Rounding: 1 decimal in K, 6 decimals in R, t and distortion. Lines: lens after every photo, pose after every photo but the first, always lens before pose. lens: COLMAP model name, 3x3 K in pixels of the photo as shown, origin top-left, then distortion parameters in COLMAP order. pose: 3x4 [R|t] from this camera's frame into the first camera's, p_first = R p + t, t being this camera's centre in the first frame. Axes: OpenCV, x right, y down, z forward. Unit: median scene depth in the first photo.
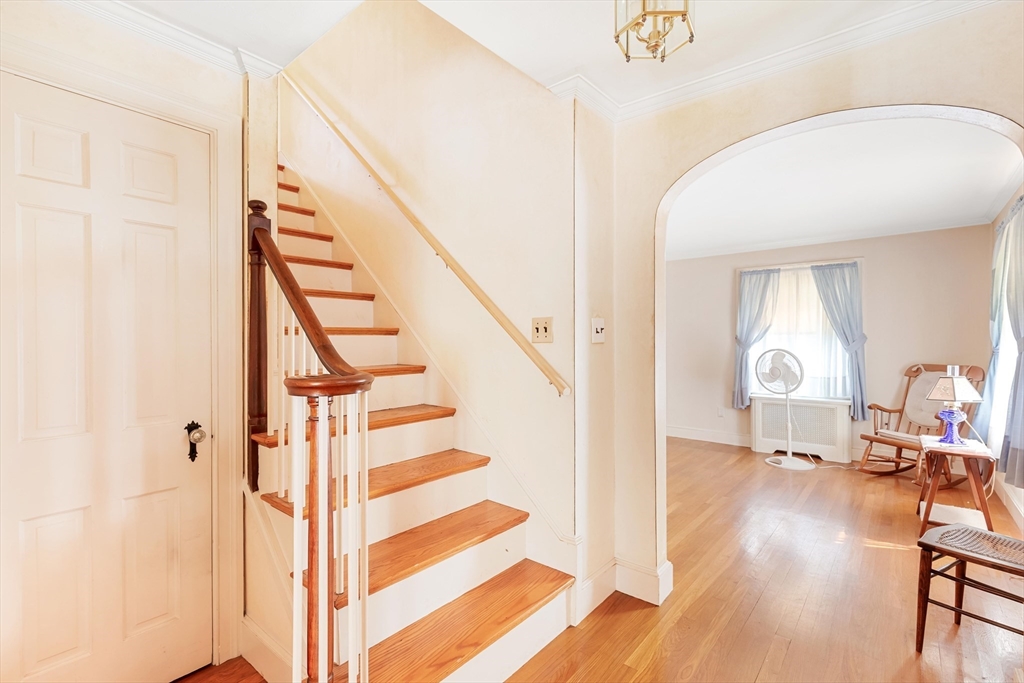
lens RADIAL K [[468.9, 0, 512.0], [0, 468.9, 341.5], [0, 0, 1]] dist [0.001414, 0.000454]
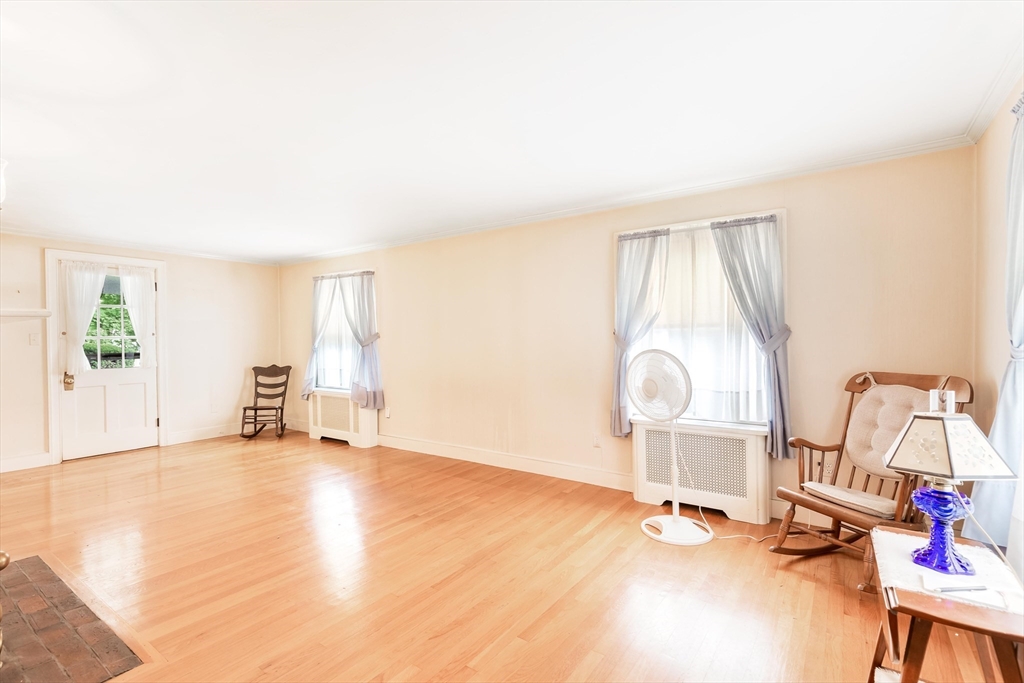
lens RADIAL K [[474.4, 0, 505.3], [0, 474.4, 337.3], [0, 0, 1]] dist [-0.001404, -0.000443]
pose [[0.997446, -0.008000, 0.070980, 0.312433], [0.007924, 0.999968, 0.001350, -0.003562], [-0.070988, -0.000784, 0.997477, 0.369270]]
